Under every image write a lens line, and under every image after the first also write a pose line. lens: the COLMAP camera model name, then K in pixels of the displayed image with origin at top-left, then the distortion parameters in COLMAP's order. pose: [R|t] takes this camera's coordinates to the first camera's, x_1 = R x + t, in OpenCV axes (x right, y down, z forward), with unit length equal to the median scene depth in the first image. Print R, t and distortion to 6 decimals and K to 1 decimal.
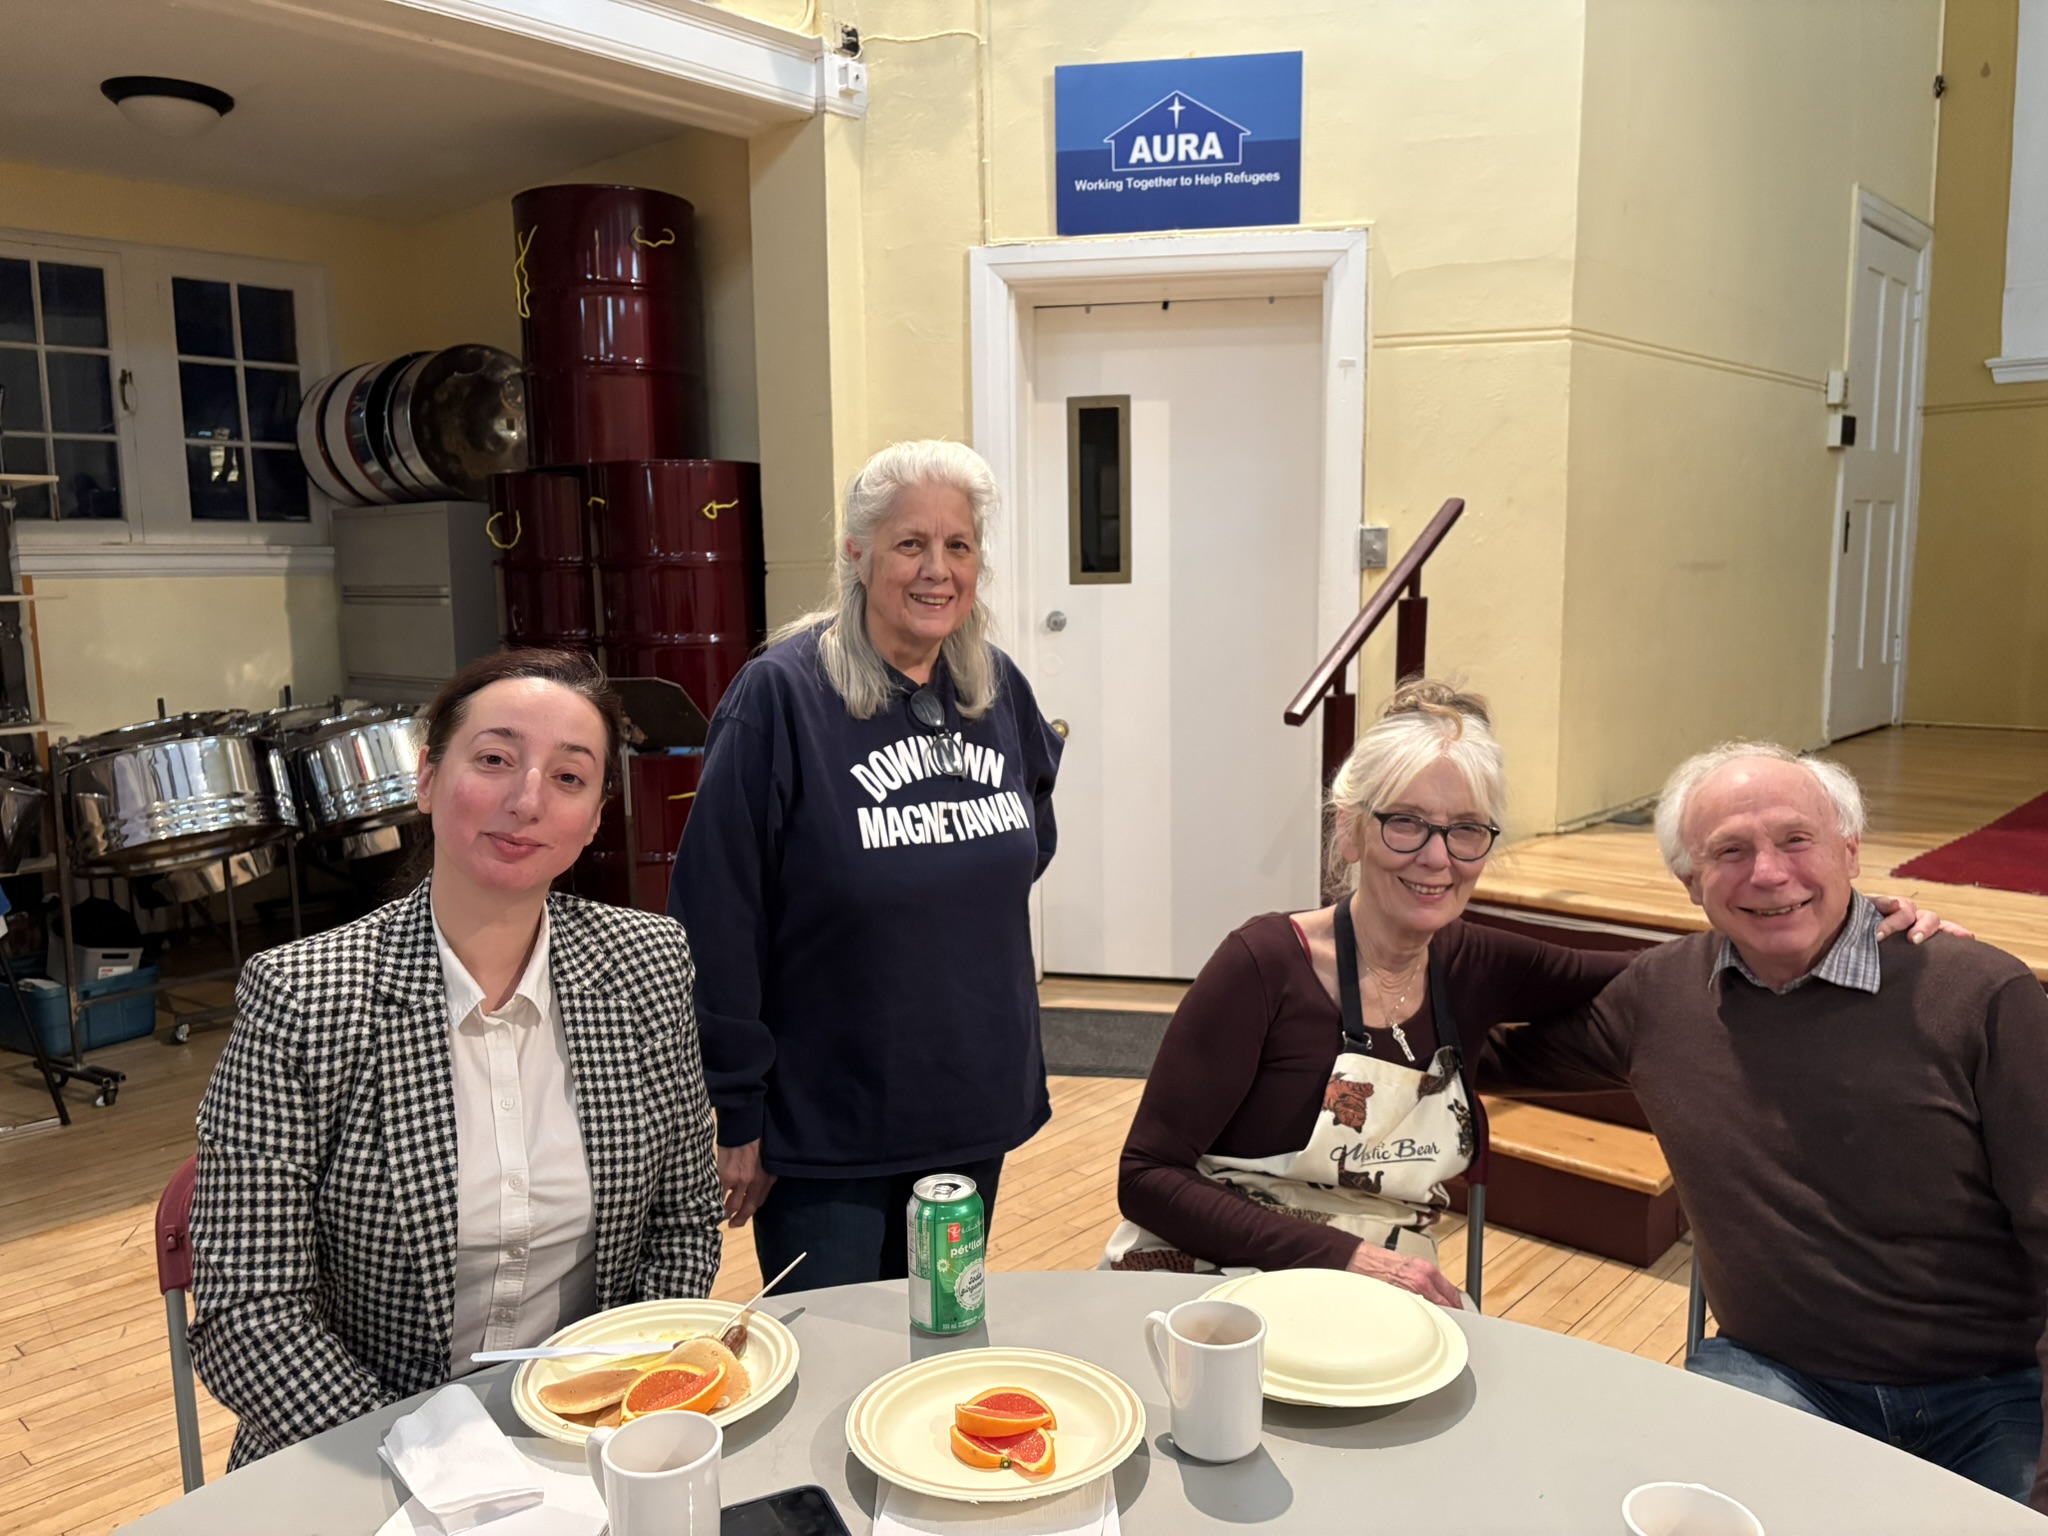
lens RADIAL K [[1575.2, 0, 1024.0], [0, 1575.2, 768.0], [0, 0, 1]] dist [0.015384, 0.003074]
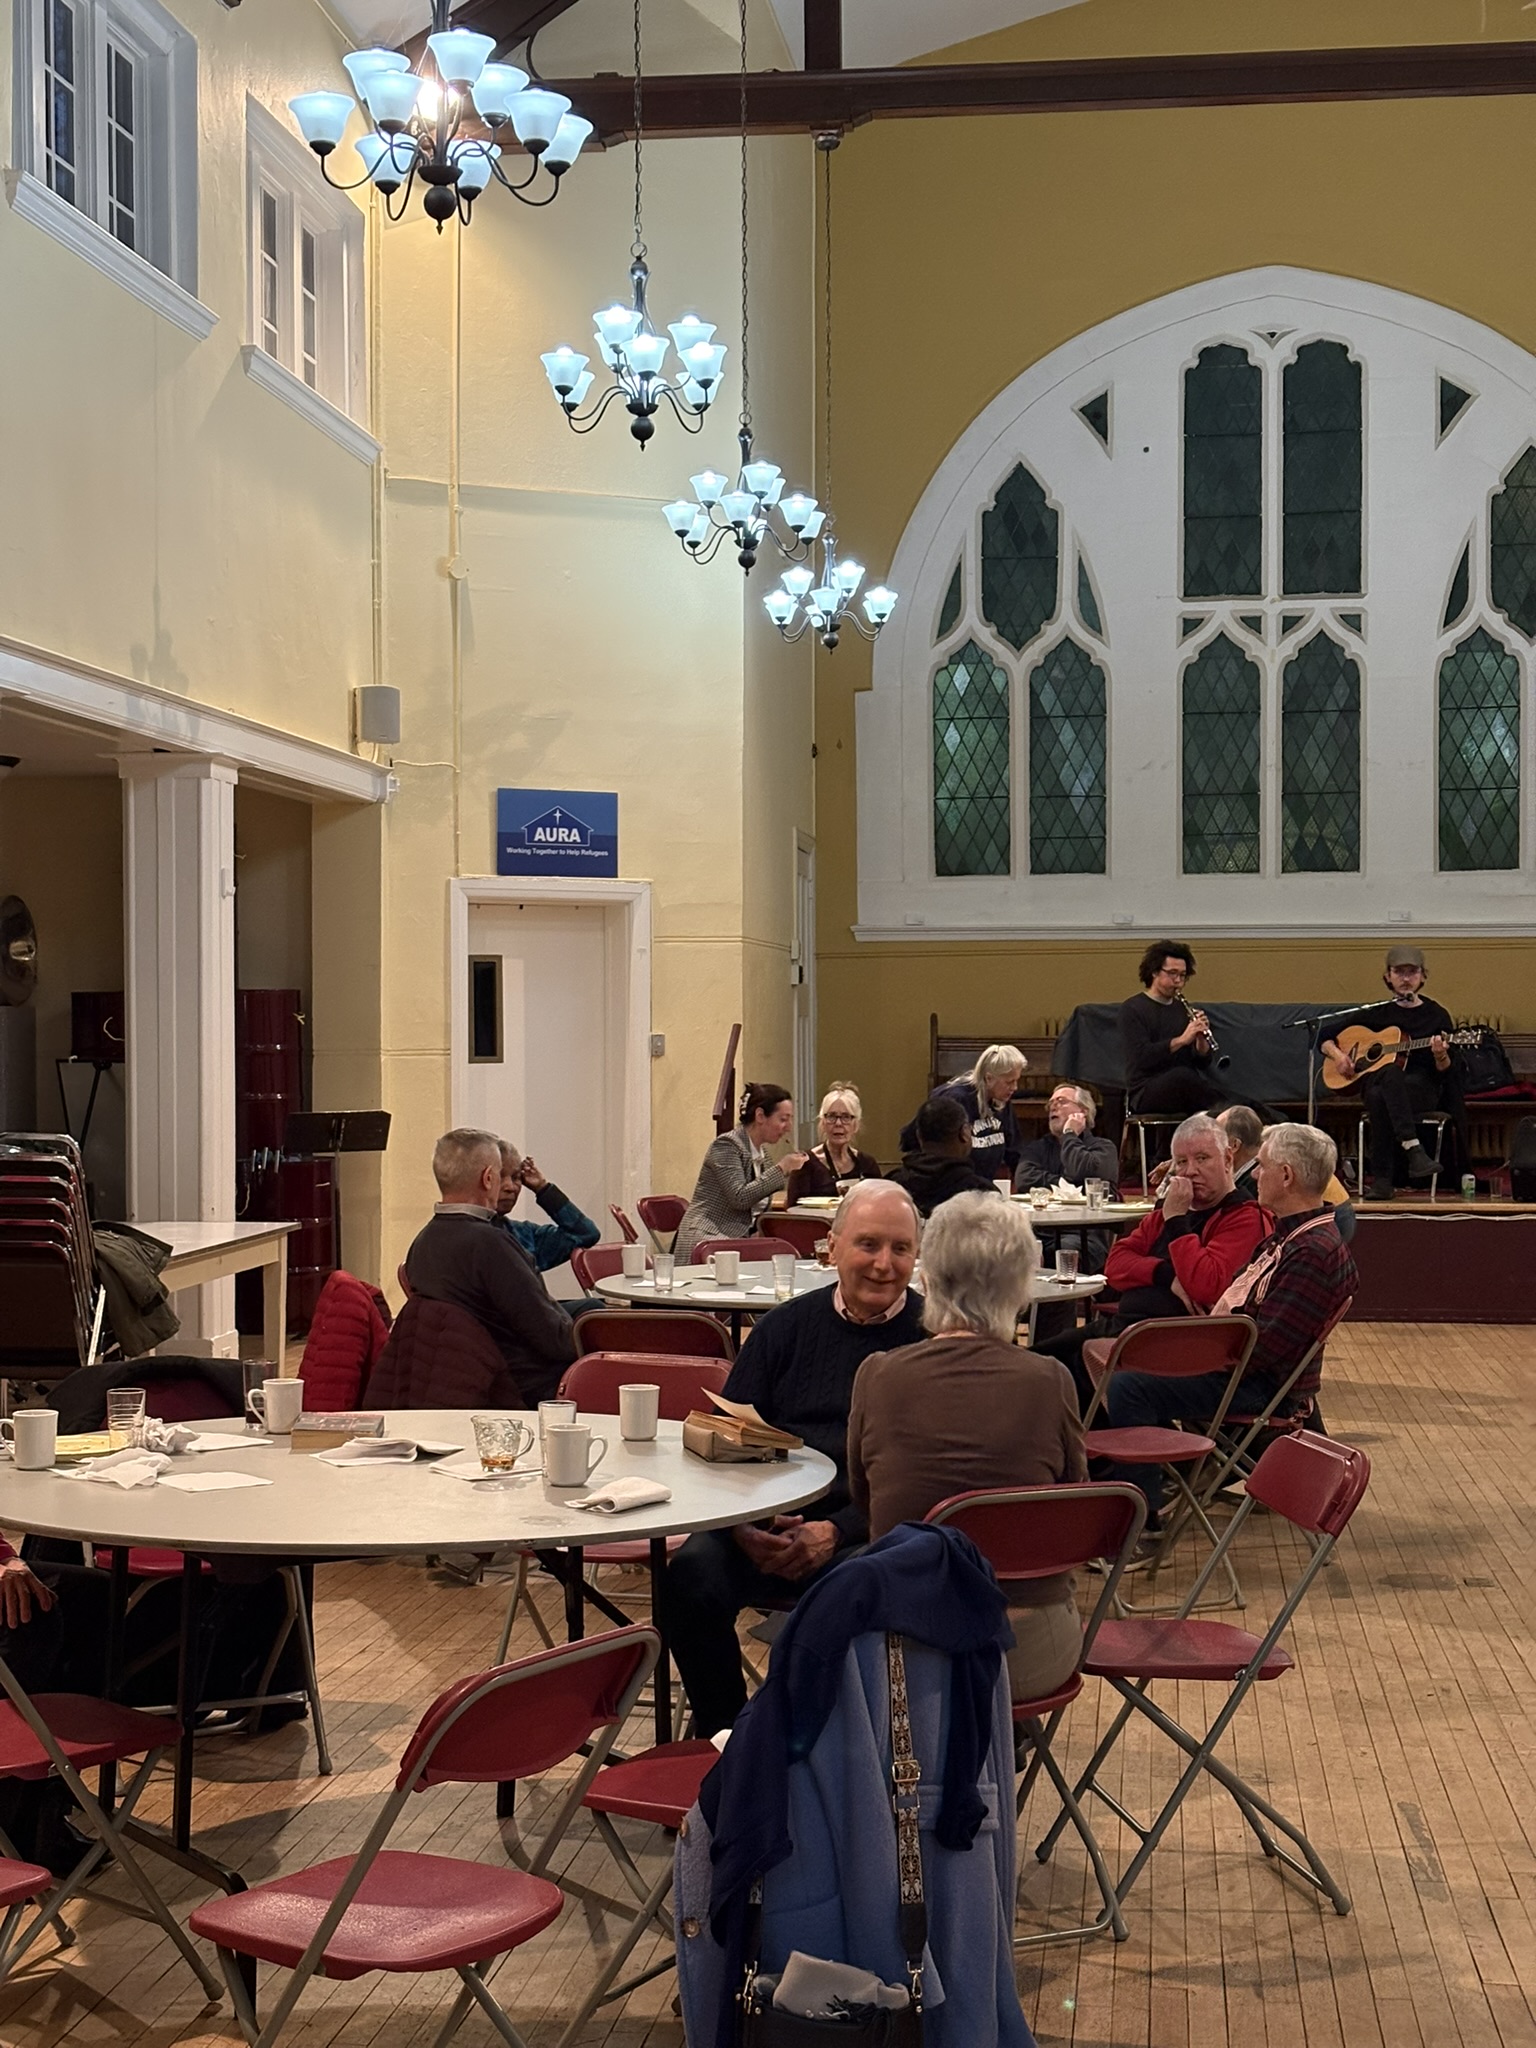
lens RADIAL K [[3078.7, 0, 768.0], [0, 3078.7, 1024.0], [0, 0, 1]] dist [0.039036, 0.060162]
pose [[0.820928, 0.014611, 0.570845, -1.789991], [0.067403, 0.990205, -0.122276, 0.298030], [-0.567040, 0.138856, 0.811902, -2.095688]]
